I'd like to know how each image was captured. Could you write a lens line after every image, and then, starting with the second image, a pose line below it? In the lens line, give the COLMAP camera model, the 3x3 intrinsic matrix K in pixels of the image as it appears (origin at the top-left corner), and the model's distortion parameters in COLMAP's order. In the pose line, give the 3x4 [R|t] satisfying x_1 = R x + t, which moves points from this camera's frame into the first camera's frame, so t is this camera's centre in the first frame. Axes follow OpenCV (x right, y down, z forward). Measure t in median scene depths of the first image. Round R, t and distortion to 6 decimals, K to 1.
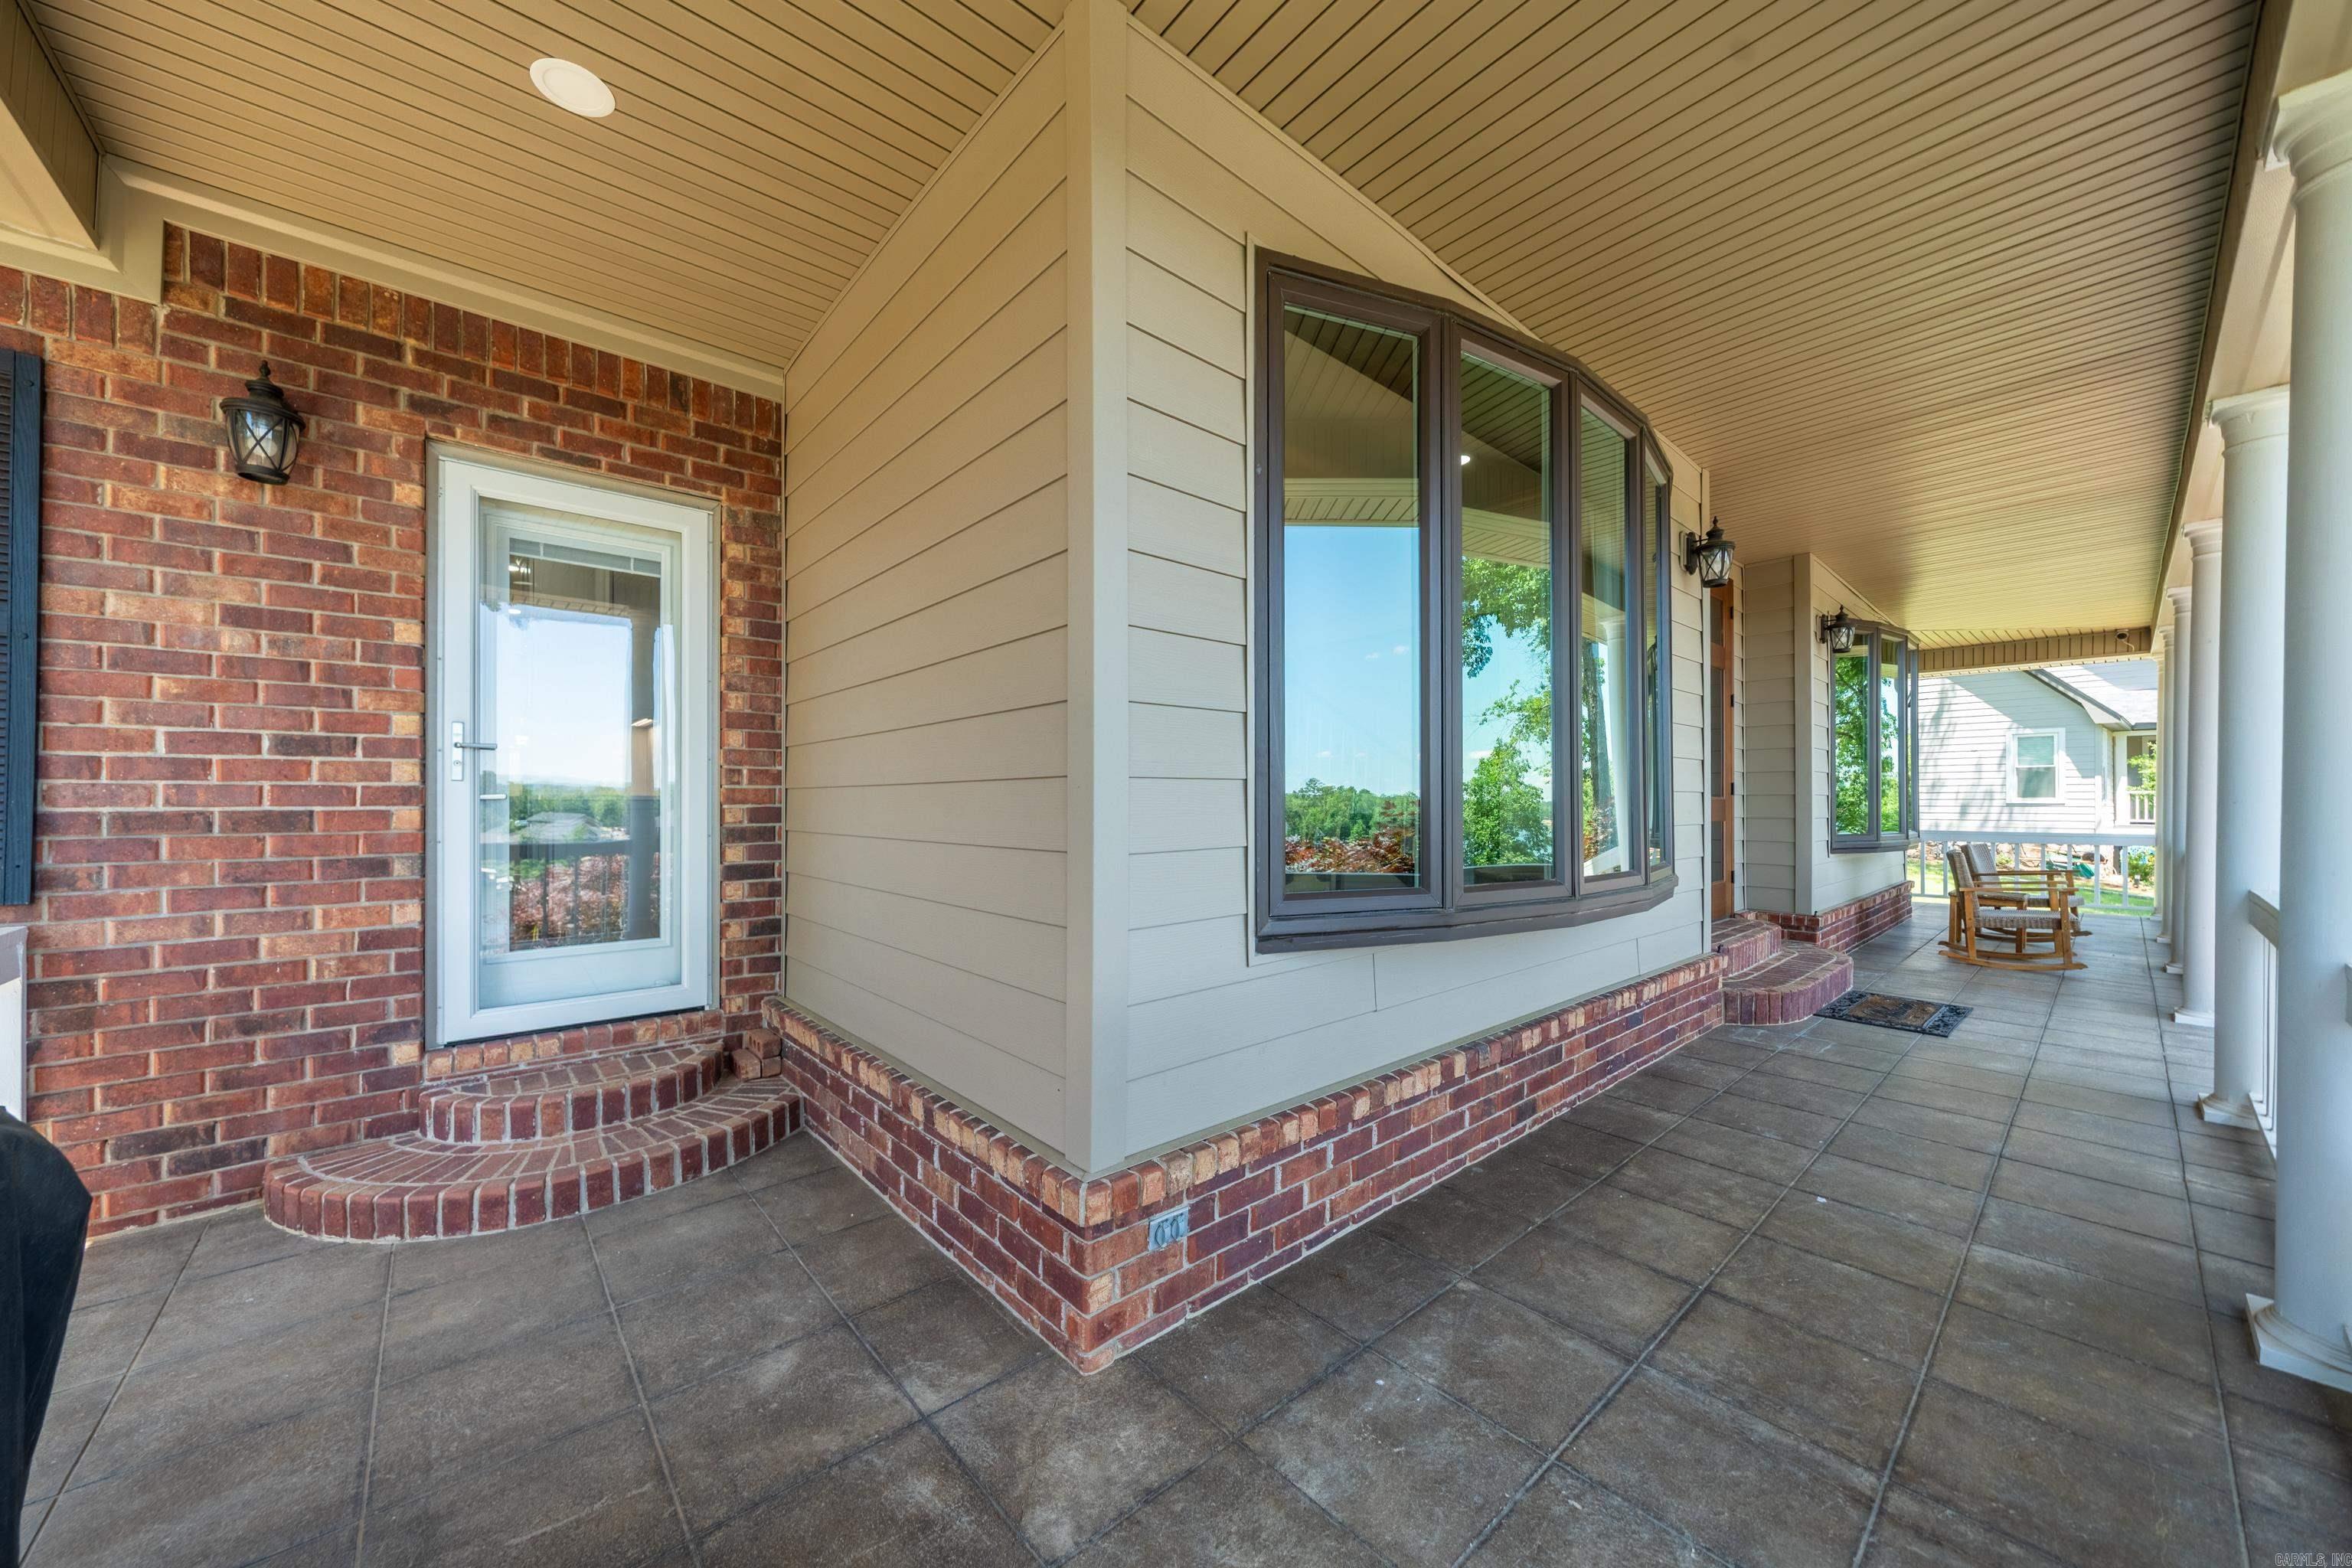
lens RADIAL K [[817.3, 0, 1166.2], [0, 817.3, 797.9], [0, 0, 1]] dist [0.000991, 0.000040]
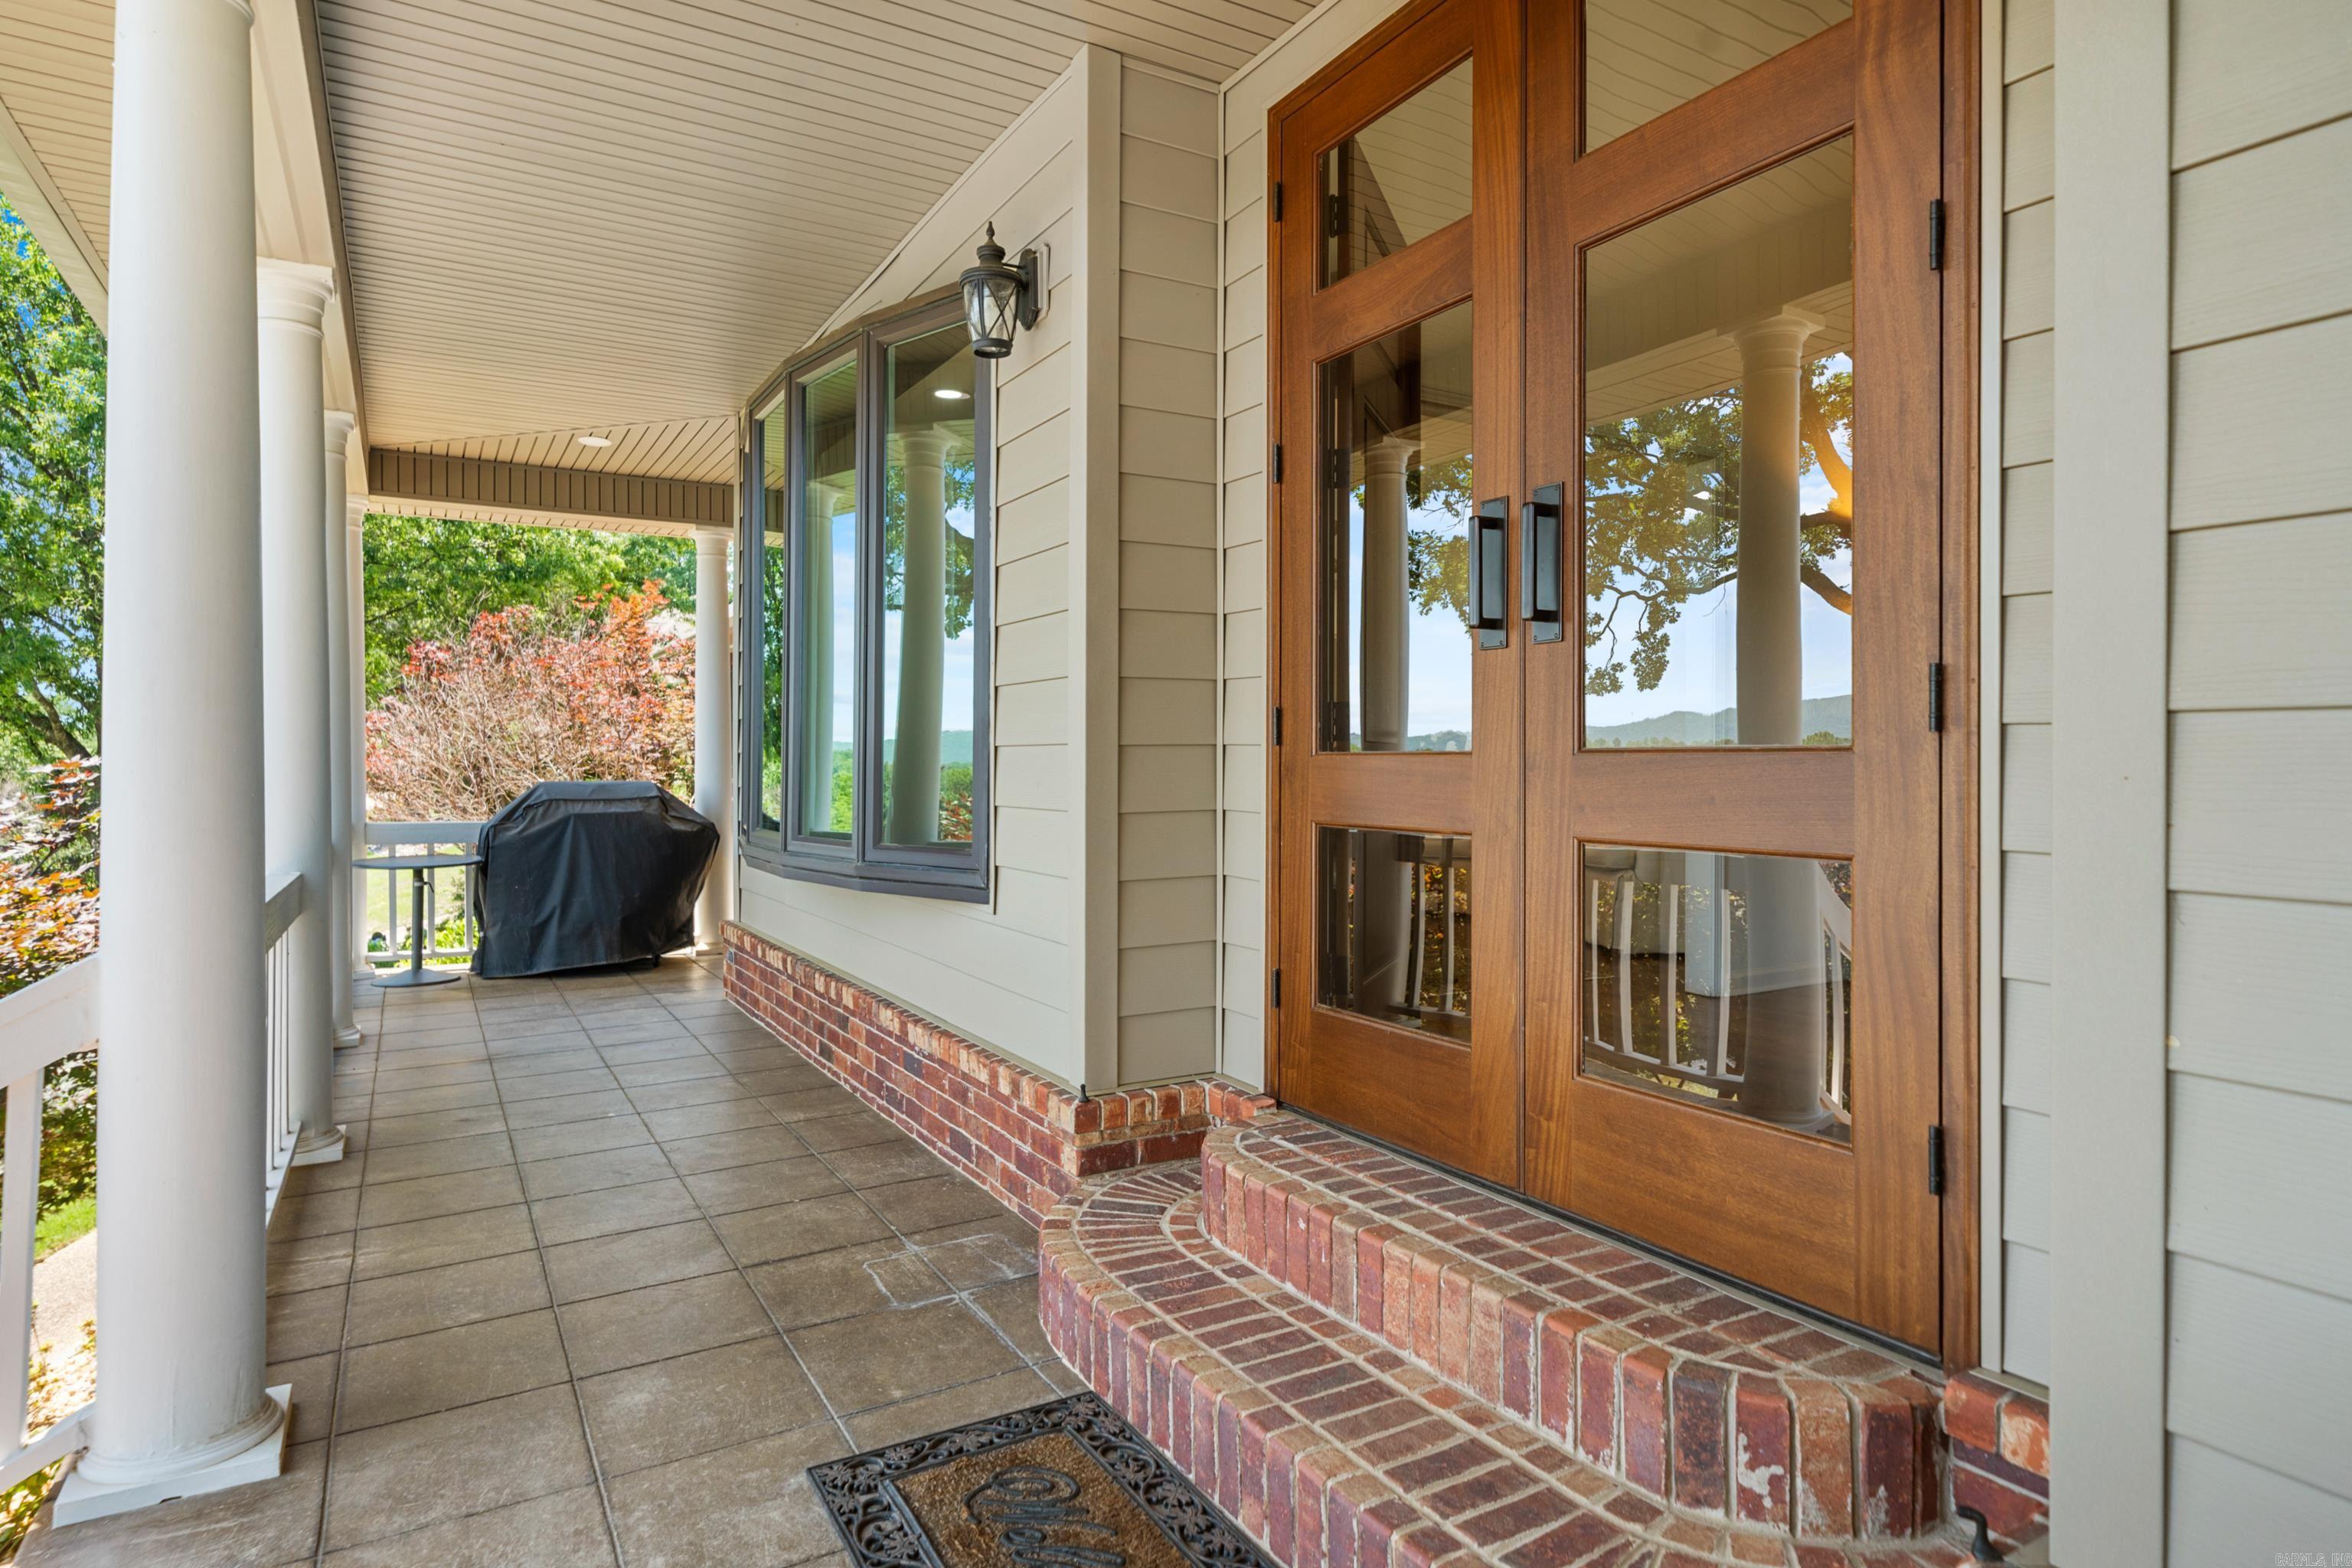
lens RADIAL K [[1295.9, 0, 1171.4], [0, 1295.9, 774.2], [0, 0, 1]] dist [-0.002313, -0.000264]
pose [[-0.181122, 0.008484, -0.983424, 1.686432], [-0.000308, 0.999962, 0.008683, -0.000073], [0.983461, 0.001875, -0.181113, 1.448214]]
